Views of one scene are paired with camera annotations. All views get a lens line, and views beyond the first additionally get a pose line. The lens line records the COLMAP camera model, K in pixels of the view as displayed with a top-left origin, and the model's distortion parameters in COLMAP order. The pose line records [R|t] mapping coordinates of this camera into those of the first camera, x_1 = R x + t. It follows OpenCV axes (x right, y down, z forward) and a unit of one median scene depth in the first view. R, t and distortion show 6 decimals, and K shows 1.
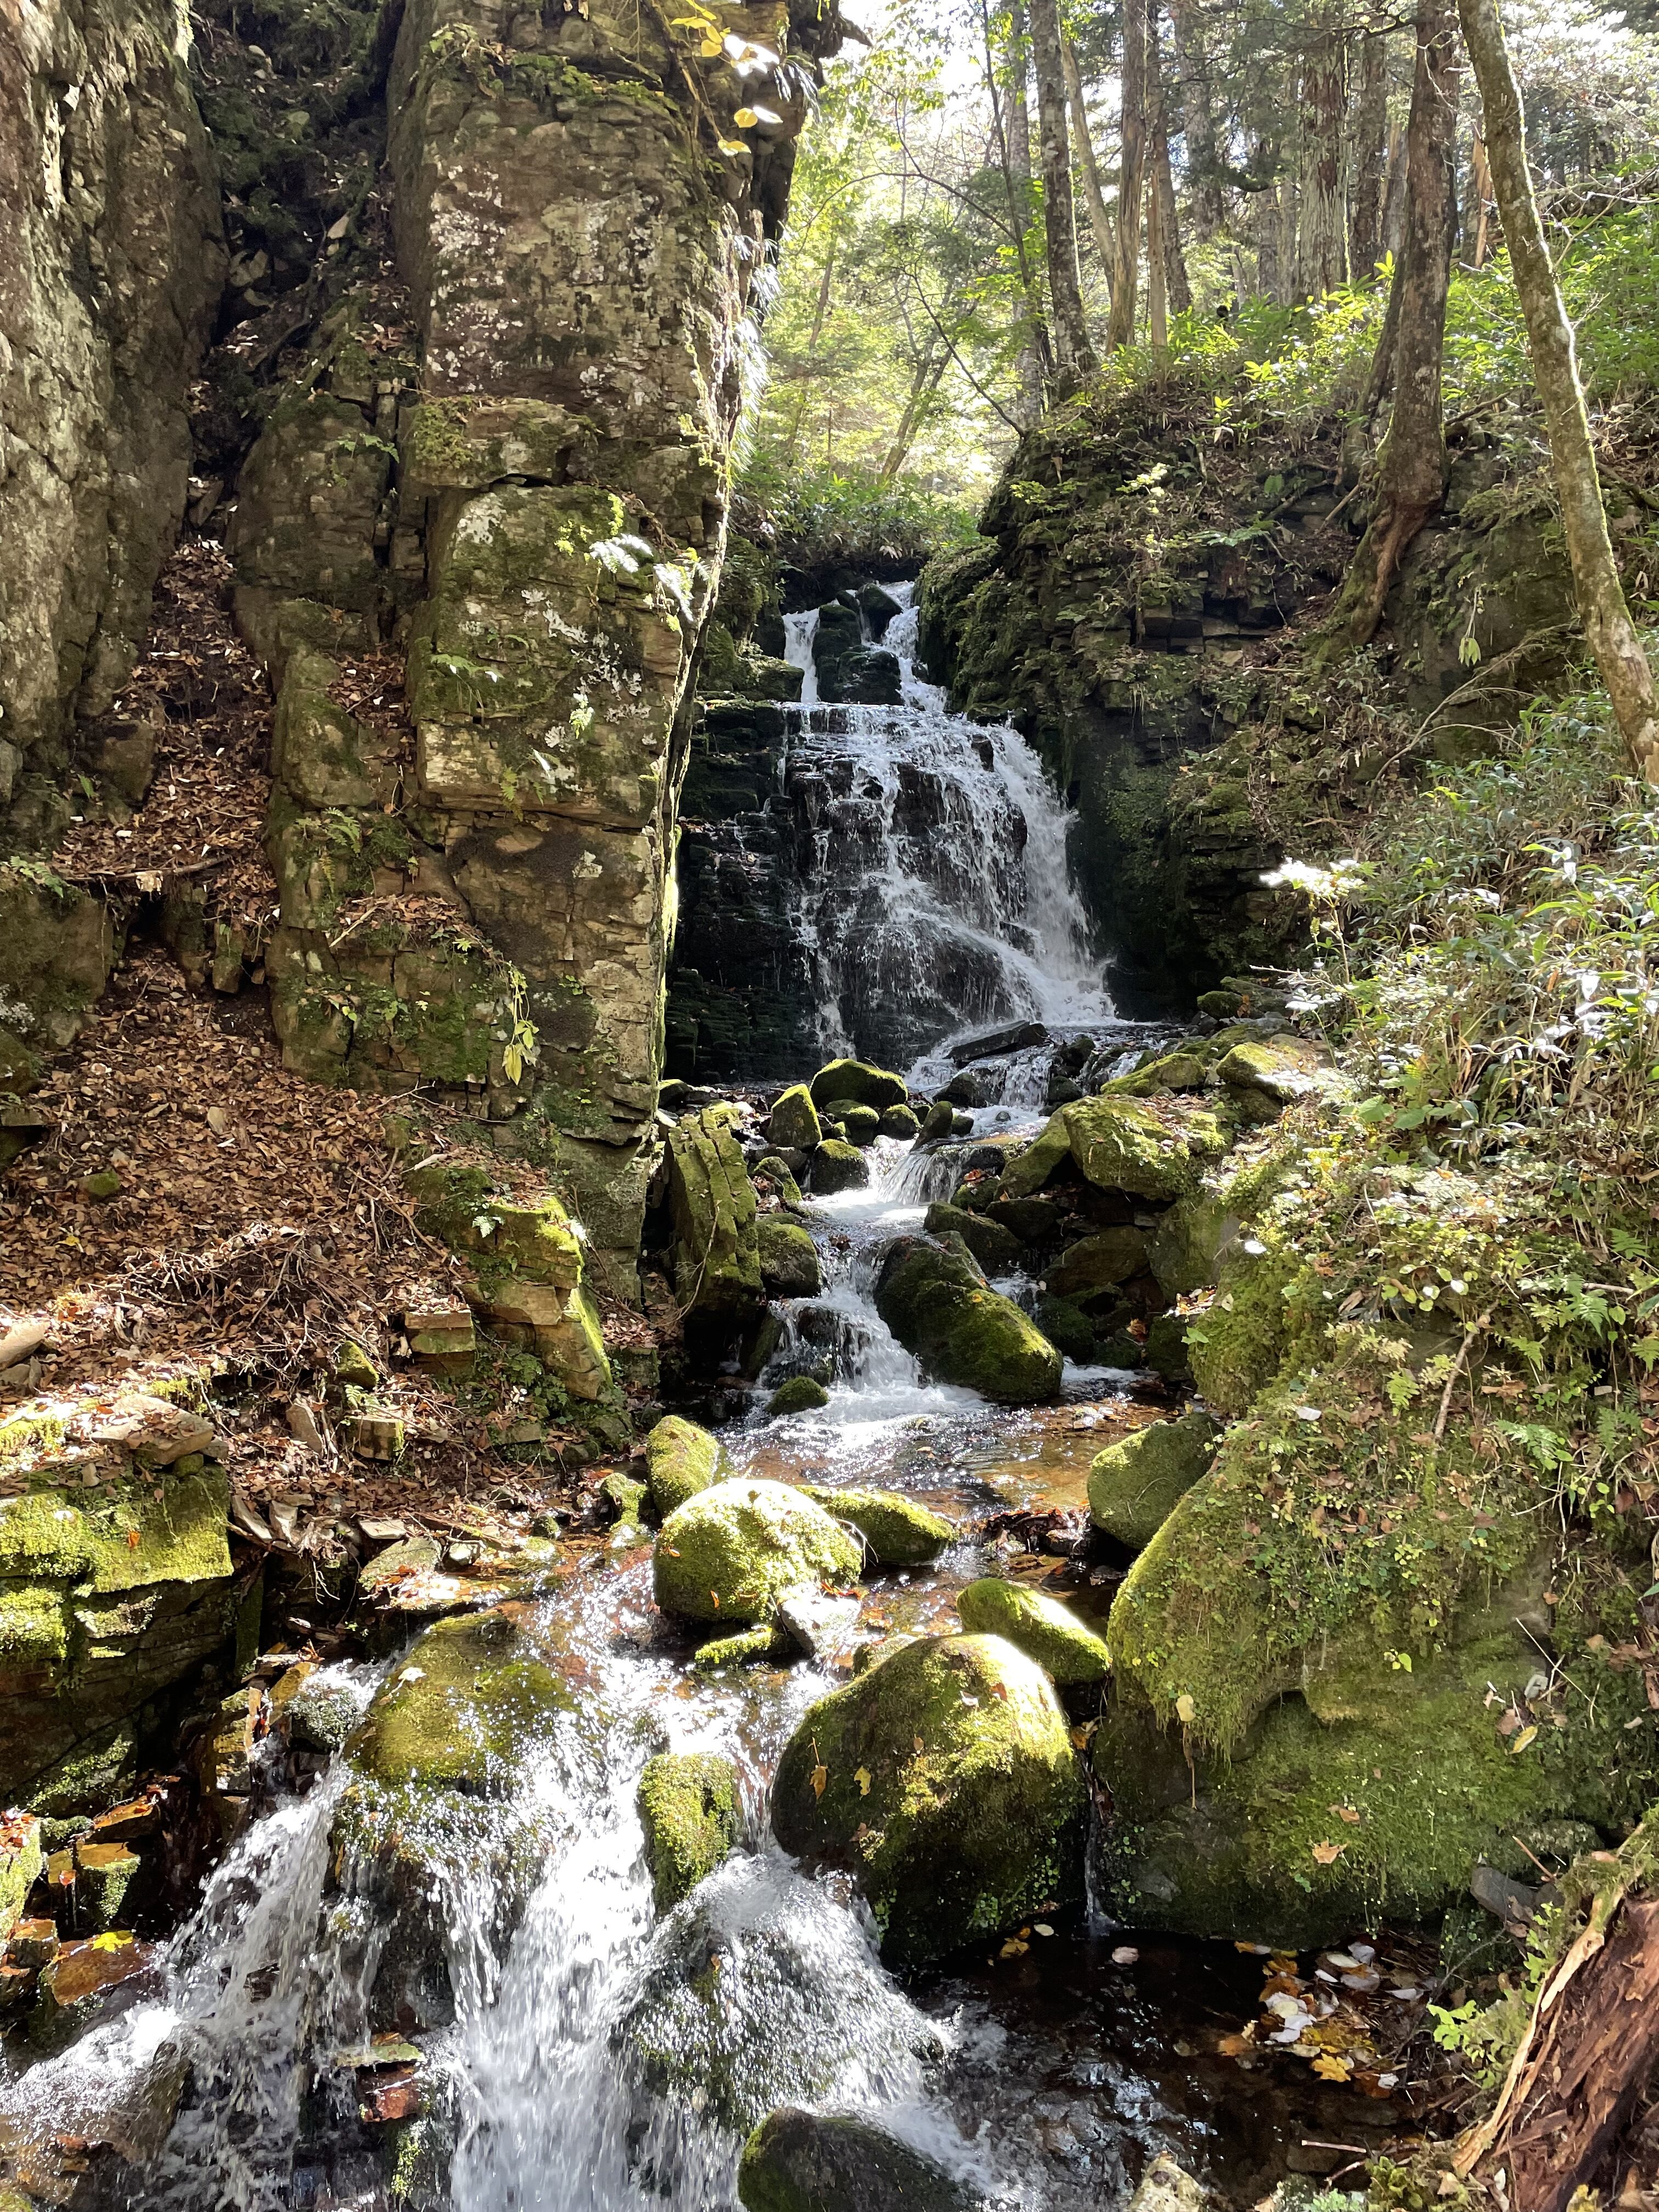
lens RADIAL K [[1662.6, 0, 828.3], [0, 1662.6, 1087.3], [0, 0, 1]] dist [0.091398, -0.110495]
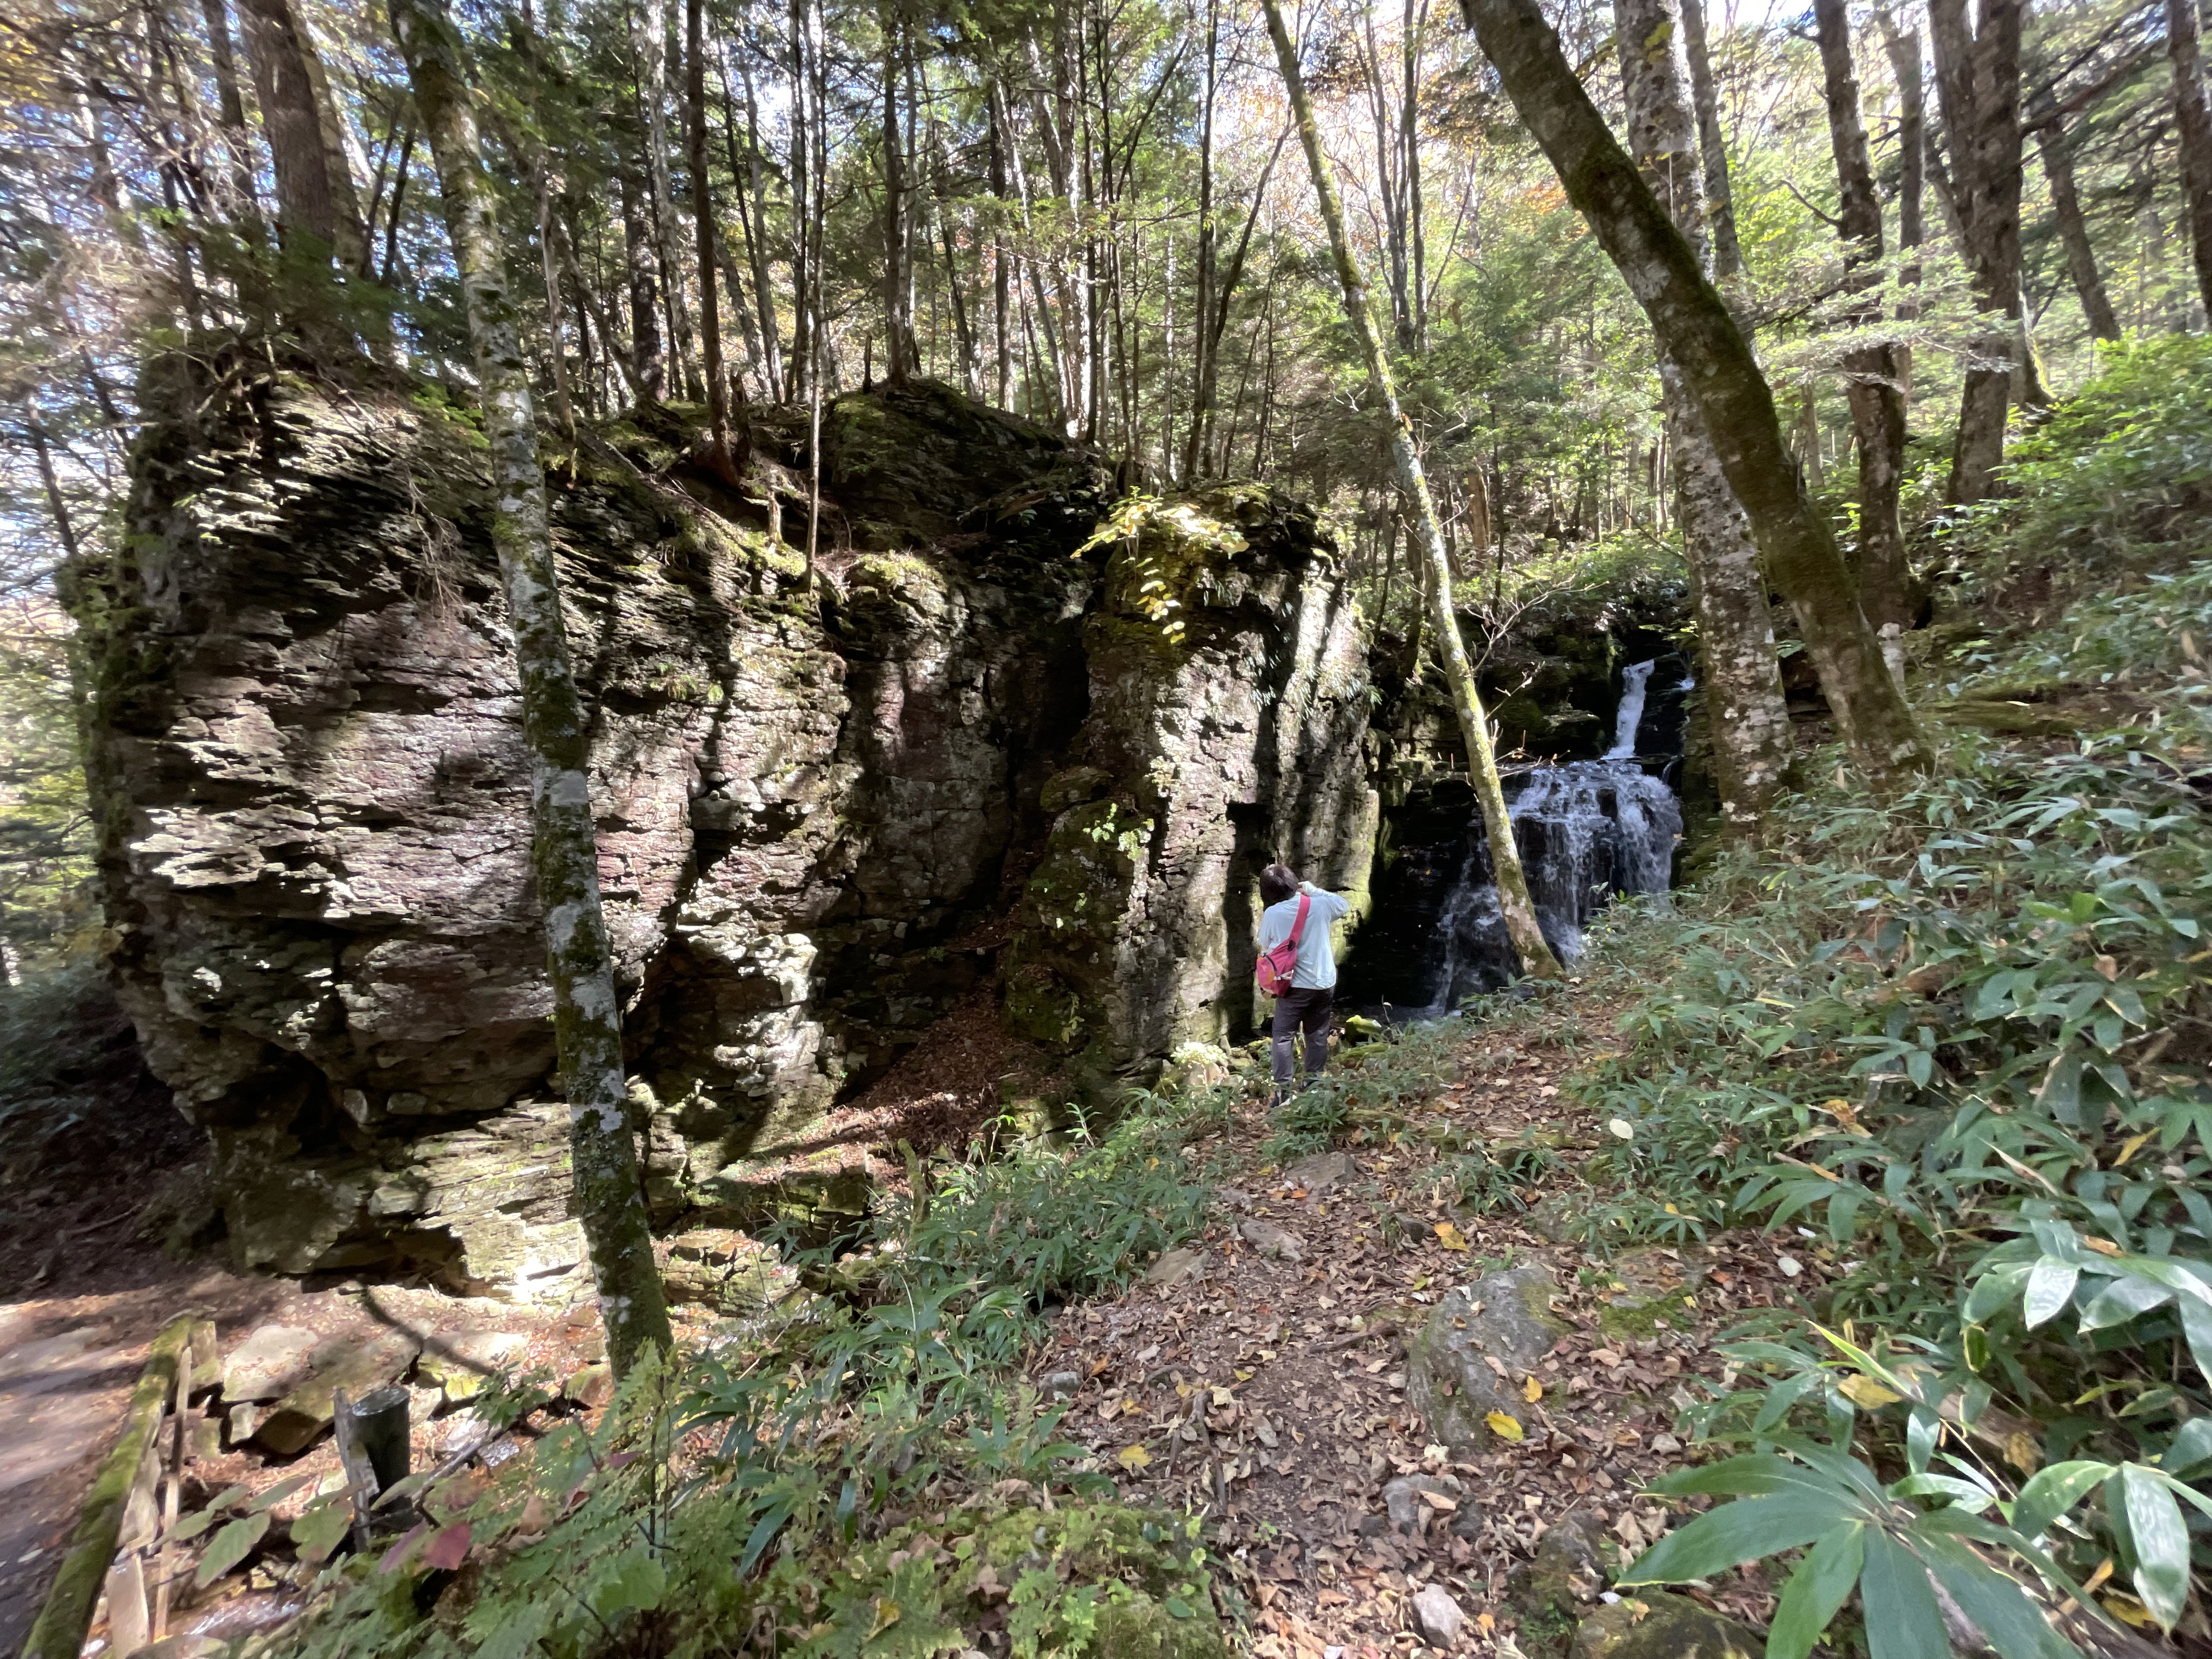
lens RADIAL K [[888.9, 0, 1107.7], [0, 888.9, 825.7], [0, 0, 1]] dist [-0.004320, 0.000606]
pose [[0.620950, 0.017523, -0.783654, 0.829319], [-0.017290, 0.999813, 0.008657, -0.317382], [0.783660, 0.008174, 0.621137, 0.194108]]
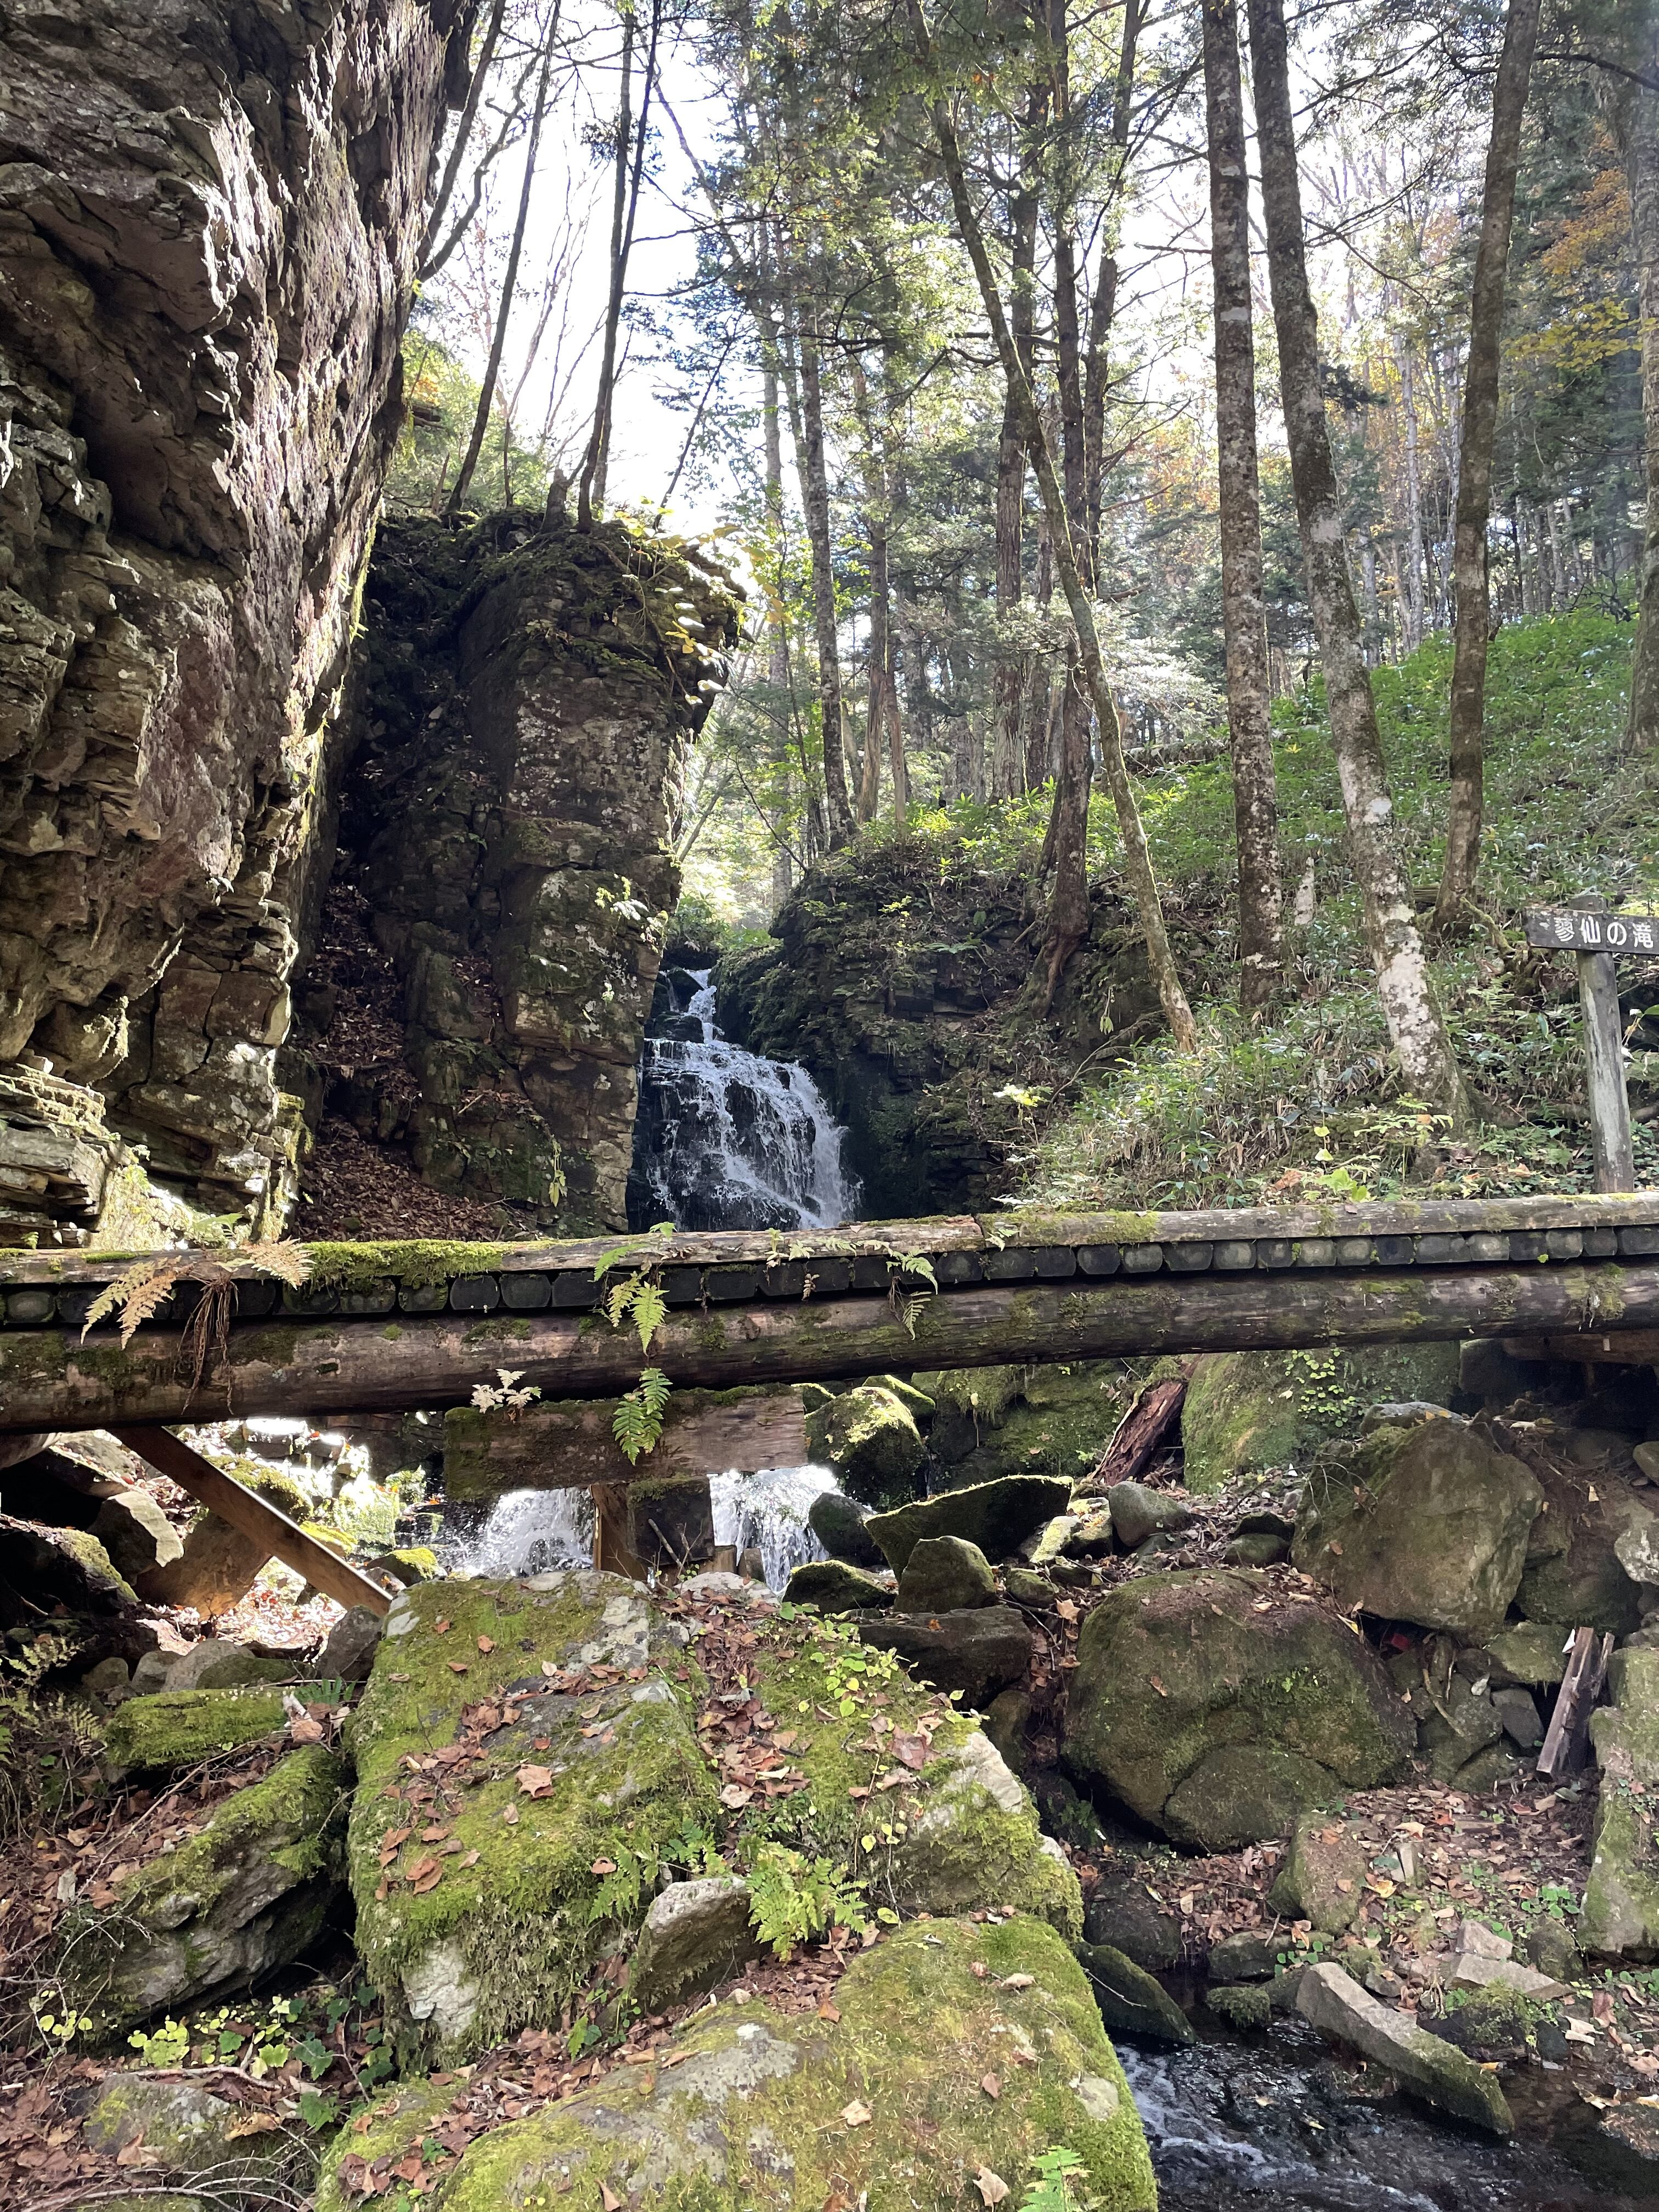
lens RADIAL K [[1662.6, 0, 831.6], [0, 1662.6, 1111.0], [0, 0, 1]] dist [0.091398, -0.110495]
pose [[0.982772, 0.057362, 0.175695, -0.197572], [-0.015904, 0.973340, -0.228817, 0.258180], [-0.184136, 0.222080, 0.957483, -0.600444]]
